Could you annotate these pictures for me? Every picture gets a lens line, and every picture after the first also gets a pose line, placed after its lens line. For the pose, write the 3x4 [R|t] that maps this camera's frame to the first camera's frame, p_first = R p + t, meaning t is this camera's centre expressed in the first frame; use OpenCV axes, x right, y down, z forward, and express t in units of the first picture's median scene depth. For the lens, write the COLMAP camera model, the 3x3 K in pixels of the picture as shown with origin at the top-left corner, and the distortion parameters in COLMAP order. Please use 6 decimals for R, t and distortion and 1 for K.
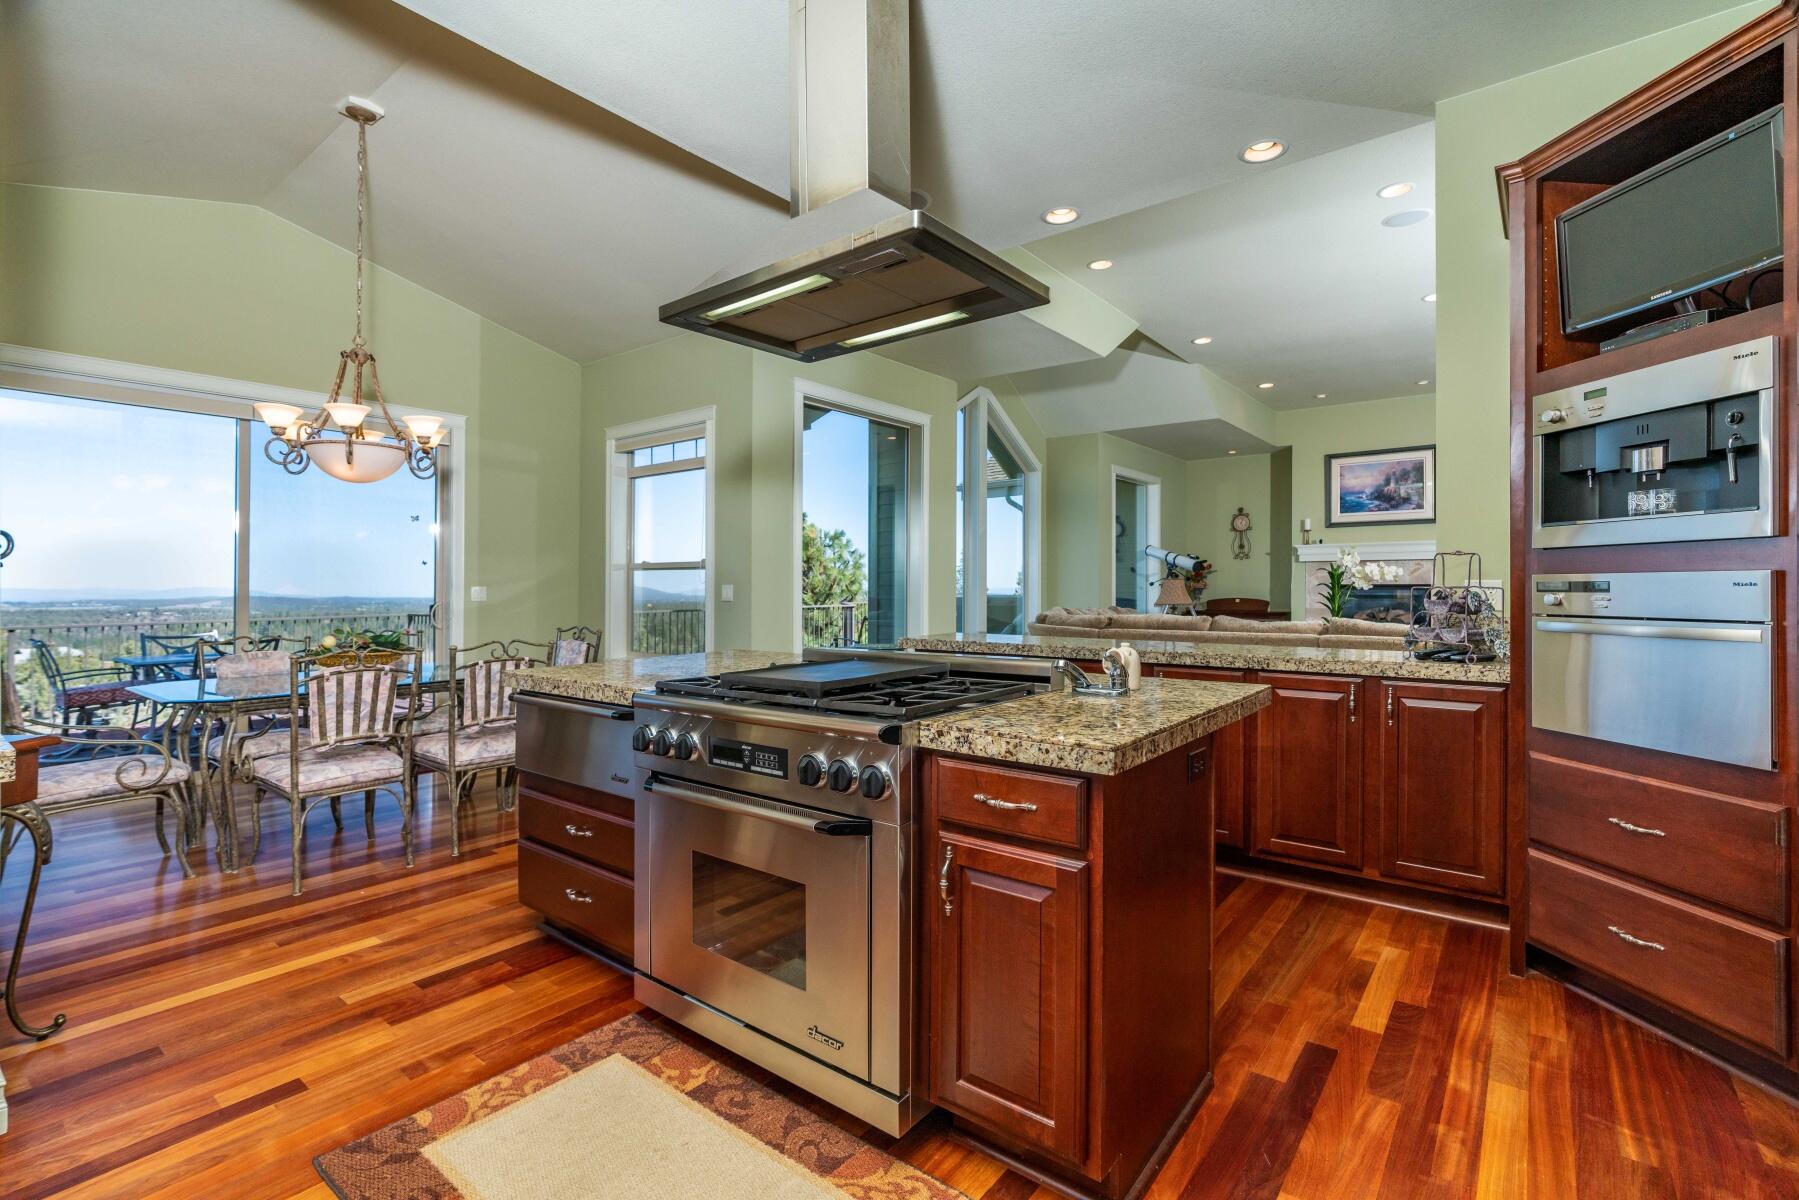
lens RADIAL K [[818.2, 0, 875.2], [0, 818.2, 579.4], [0, 0, 1]] dist [-0.001361, -0.000104]
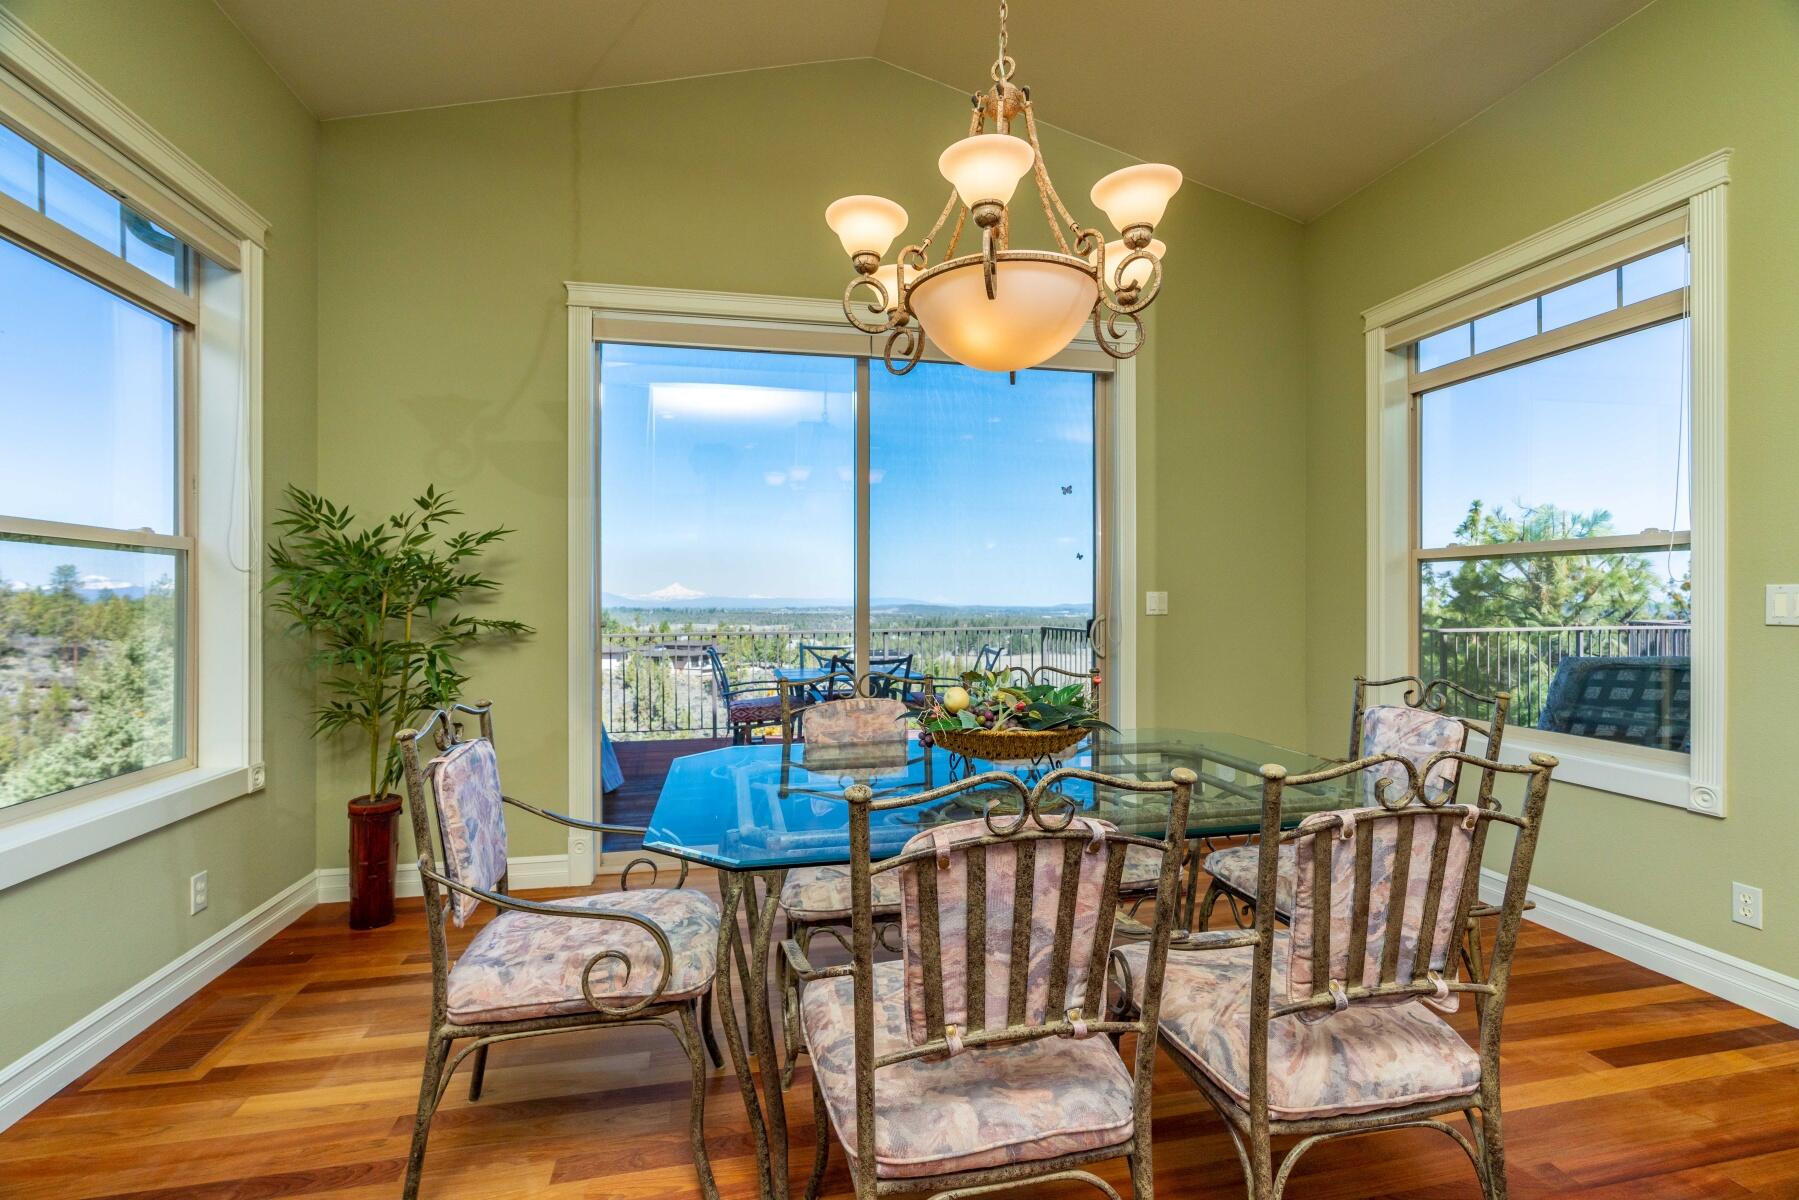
lens RADIAL K [[796.3, 0, 904.7], [0, 796.3, 594.5], [0, 0, 1]] dist [-0.001290, 0.000034]
pose [[0.785469, -0.002191, -0.618897, -0.459322], [0.006024, 0.999973, 0.004104, 0.012186], [0.618871, -0.006952, 0.785462, 0.701929]]
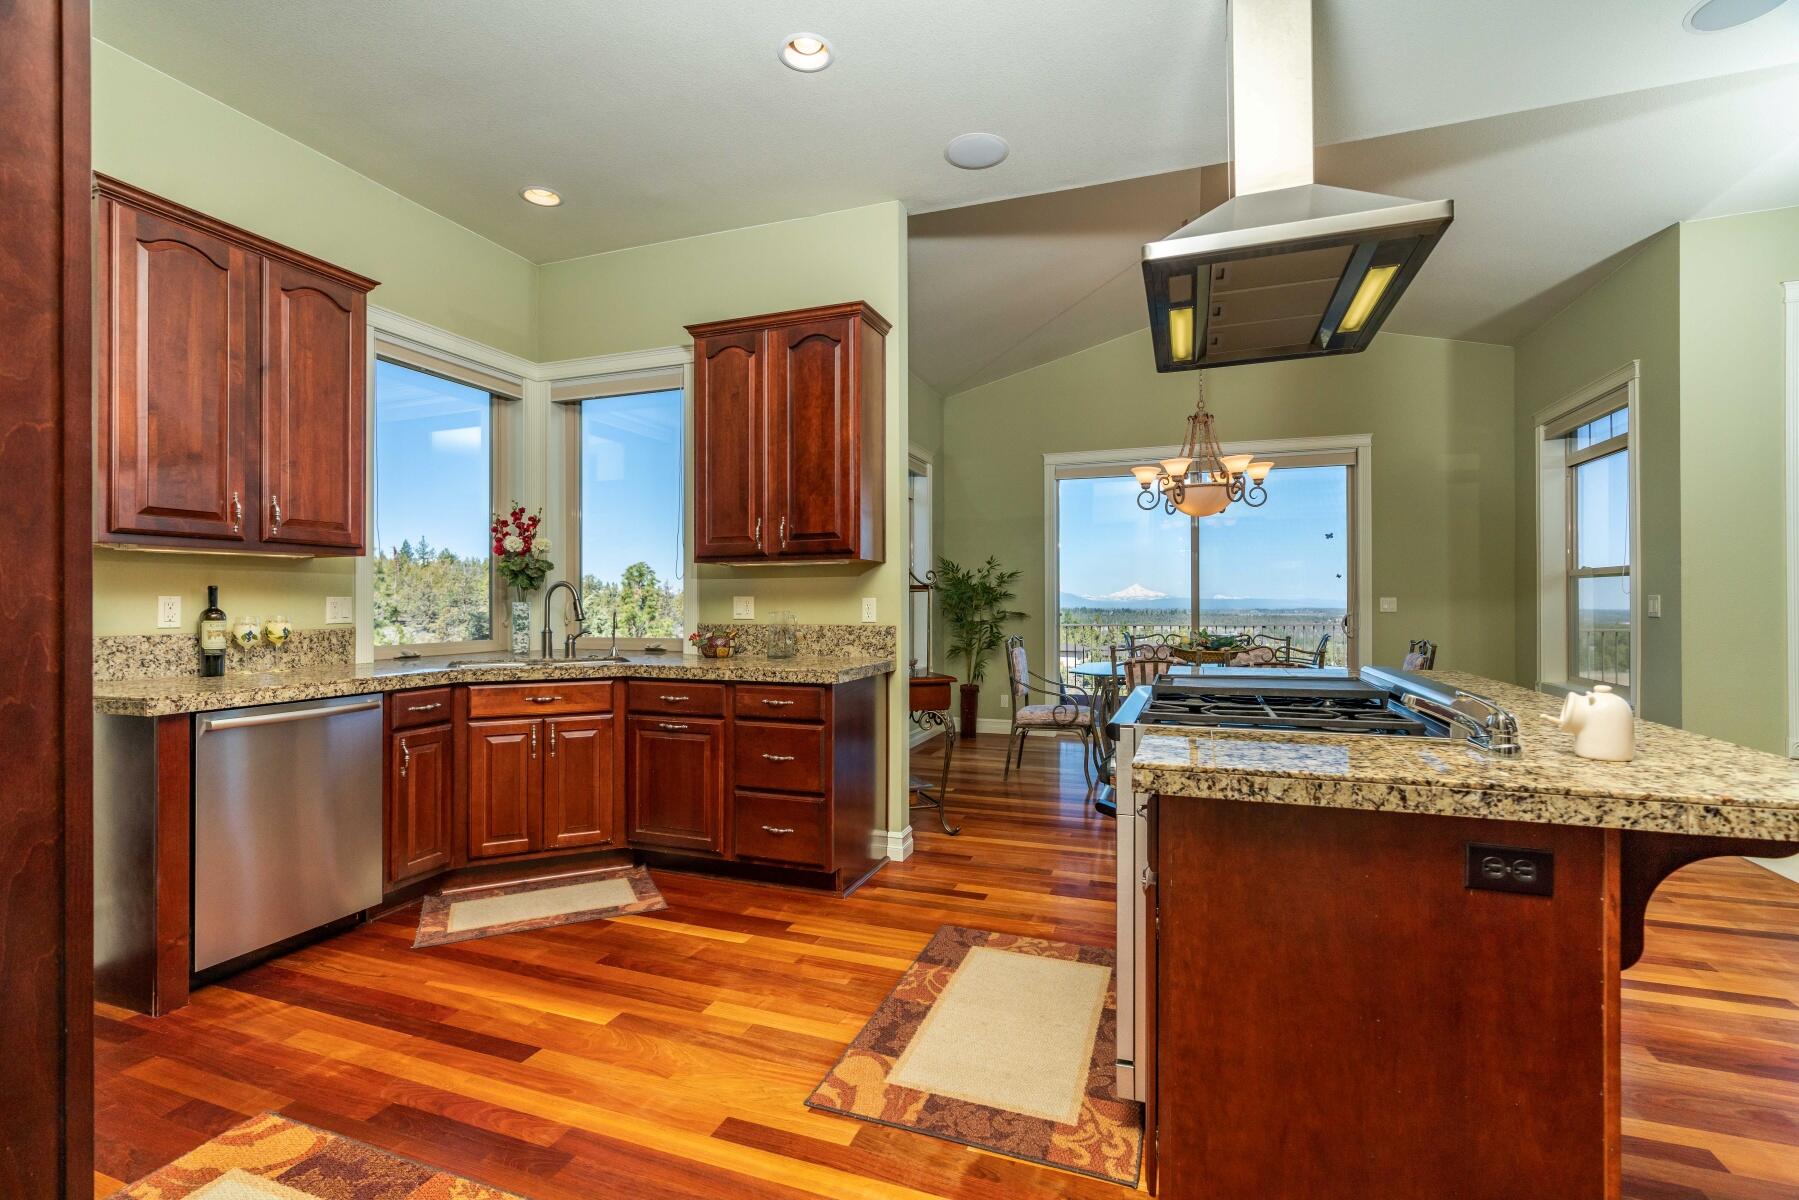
lens RADIAL K [[796.3, 0, 904.7], [0, 796.3, 594.5], [0, 0, 1]] dist [-0.001290, 0.000034]
pose [[0.334353, -0.005446, -0.942432, 0.450874], [0.011133, 0.999936, -0.001829, -0.000304], [0.942382, -0.009880, 0.334393, 0.175876]]
